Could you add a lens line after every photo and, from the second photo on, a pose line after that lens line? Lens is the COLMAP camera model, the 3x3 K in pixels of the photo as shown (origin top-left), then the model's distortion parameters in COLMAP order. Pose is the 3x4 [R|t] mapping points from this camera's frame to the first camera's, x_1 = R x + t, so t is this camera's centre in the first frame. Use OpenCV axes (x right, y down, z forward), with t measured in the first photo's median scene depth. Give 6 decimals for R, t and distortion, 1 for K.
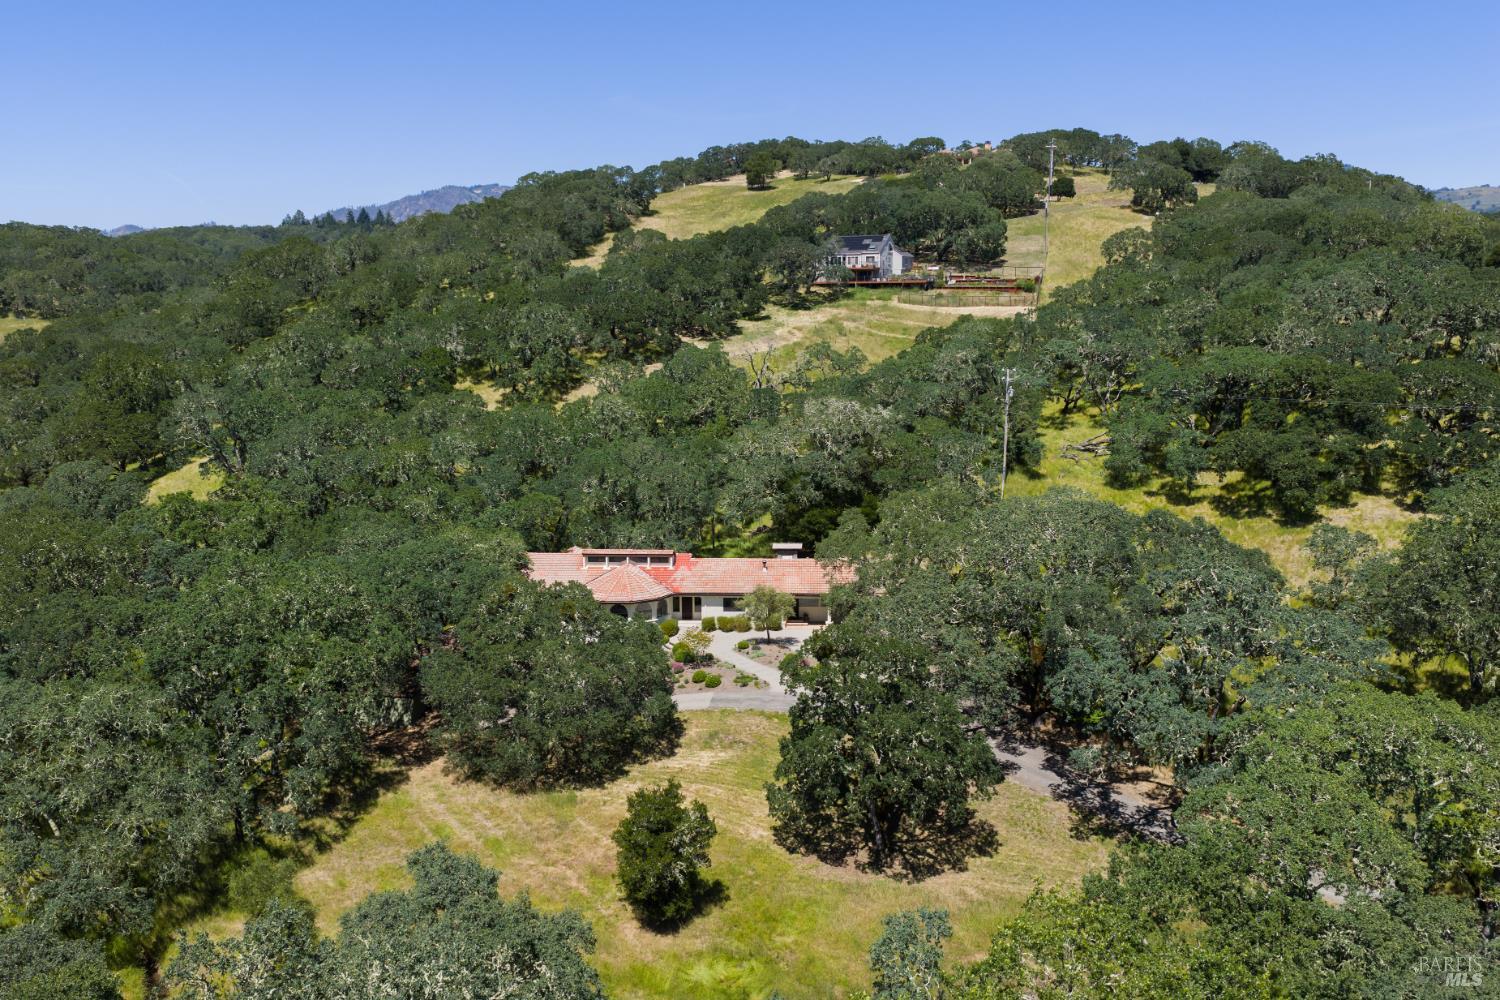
lens RADIAL K [[1231.3, 0, 750.0], [0, 1231.3, 500.0], [0, 0, 1]] dist [0.029452, 0.000245]
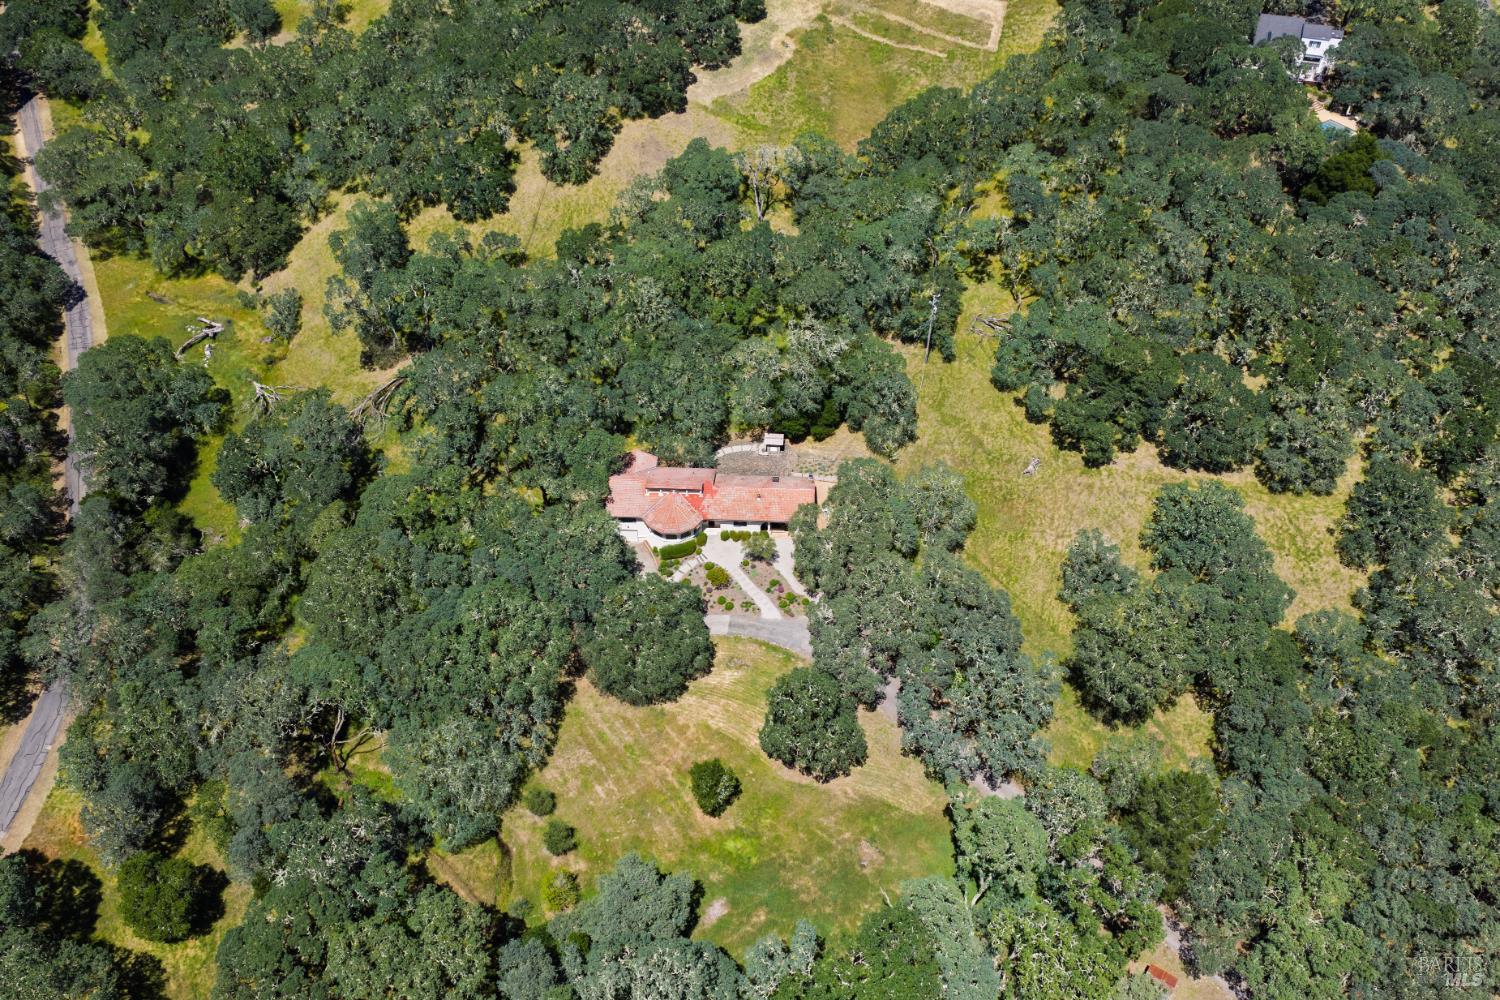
lens RADIAL K [[1231.3, 0, 750.0], [0, 1231.3, 500.0], [0, 0, 1]] dist [0.029452, 0.000245]
pose [[0.999973, 0.001972, 0.007116, -0.014616], [-0.005542, 0.837309, 0.546702, -1.062876], [-0.004880, -0.546727, 0.837297, -0.459720]]
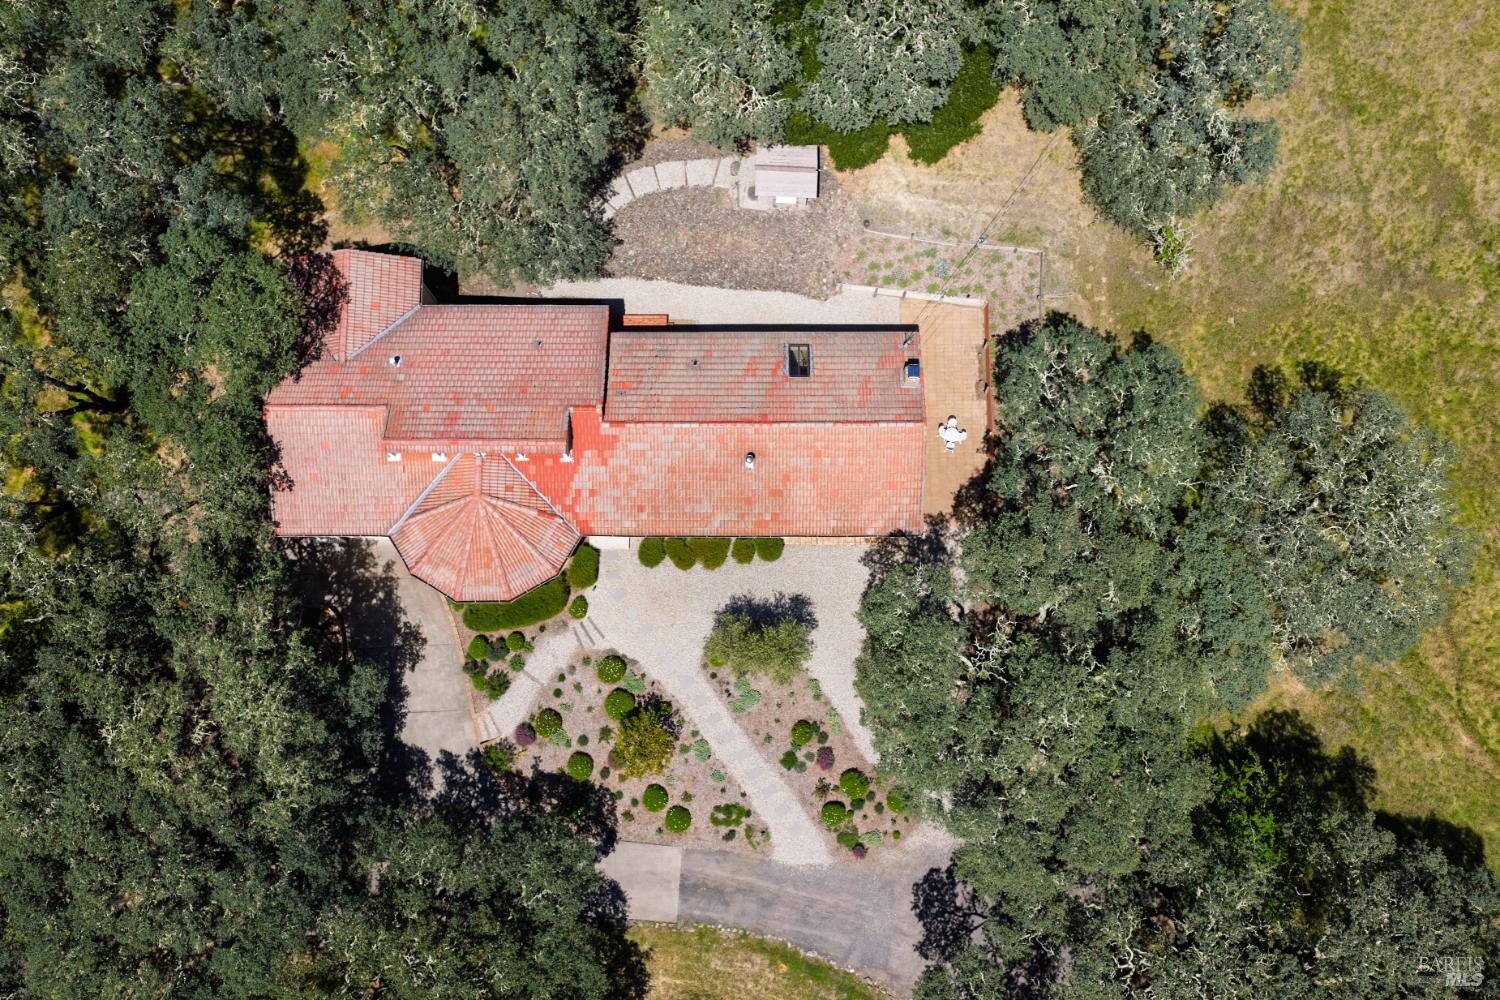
lens RADIAL K [[1239.2, 0, 750.0], [0, 1239.2, 500.0], [0, 0, 1]] dist [0.008482, -0.004968]
pose [[0.998826, -0.045504, 0.016589, 0.003156], [-0.001037, 0.322352, 0.946619, -0.546318], [-0.048423, -0.945526, 0.321926, 1.049561]]
